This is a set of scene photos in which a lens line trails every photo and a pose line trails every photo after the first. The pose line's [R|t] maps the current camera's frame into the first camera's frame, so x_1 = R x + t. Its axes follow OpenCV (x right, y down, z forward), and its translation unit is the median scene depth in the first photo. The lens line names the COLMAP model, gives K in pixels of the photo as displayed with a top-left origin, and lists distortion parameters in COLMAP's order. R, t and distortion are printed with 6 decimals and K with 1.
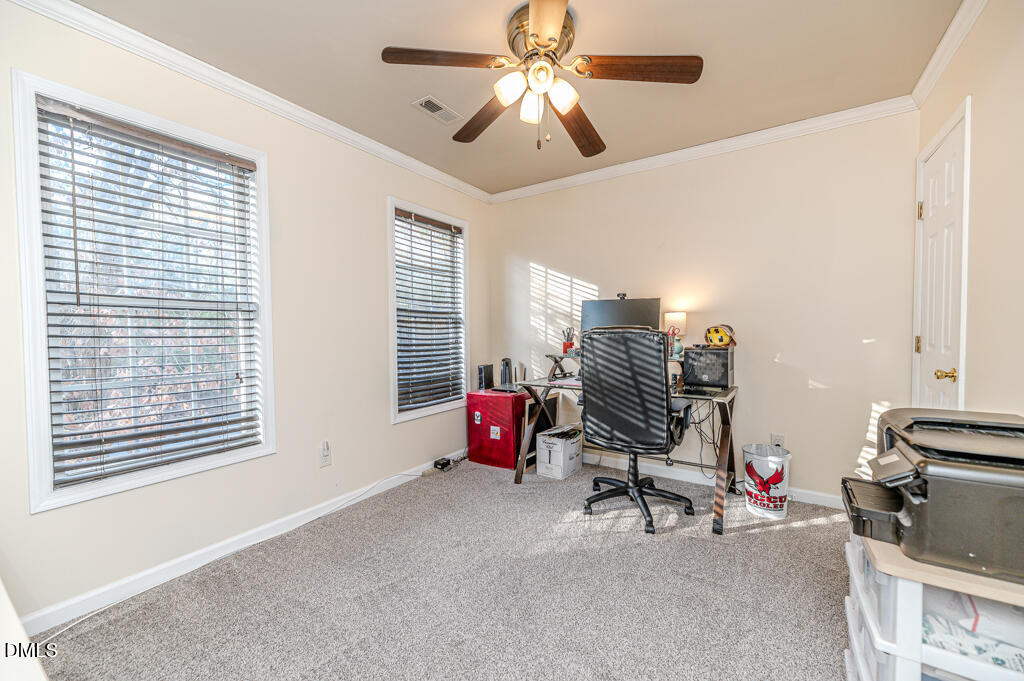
lens RADIAL K [[410.0, 0, 514.8], [0, 410.0, 339.3], [0, 0, 1]] dist [0.000649, -0.000281]
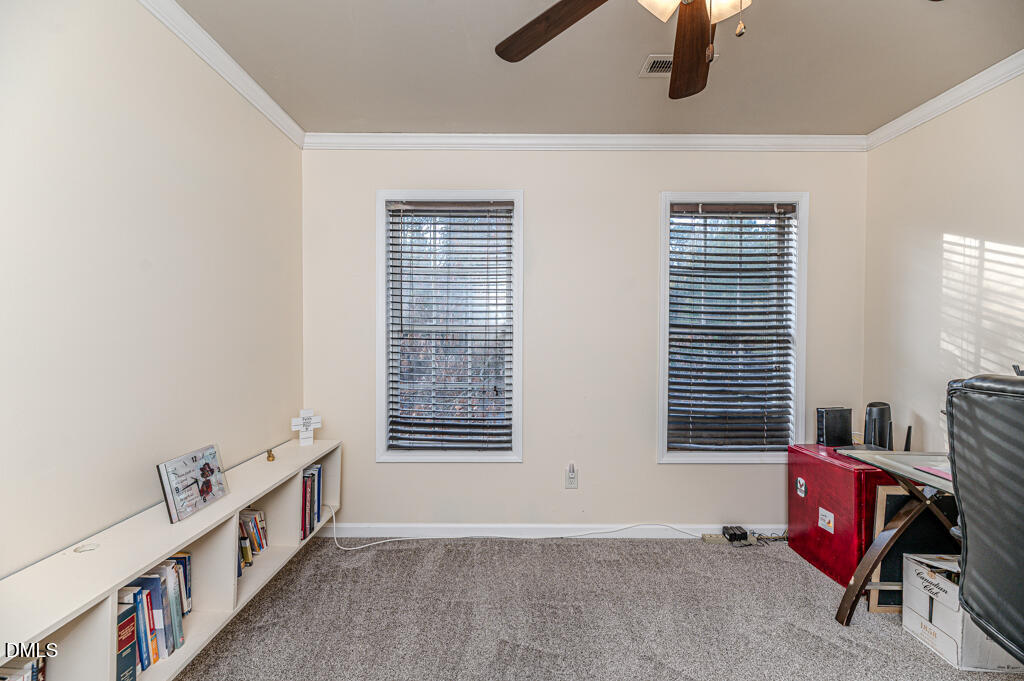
lens RADIAL K [[410.0, 0, 511.9], [0, 410.0, 338.2], [0, 0, 1]] dist [0.000649, -0.000281]
pose [[0.546416, 0.024164, -0.837165, 0.215174], [-0.028274, 0.999546, 0.010396, -0.044902], [0.837036, 0.017989, 0.546851, 0.259047]]
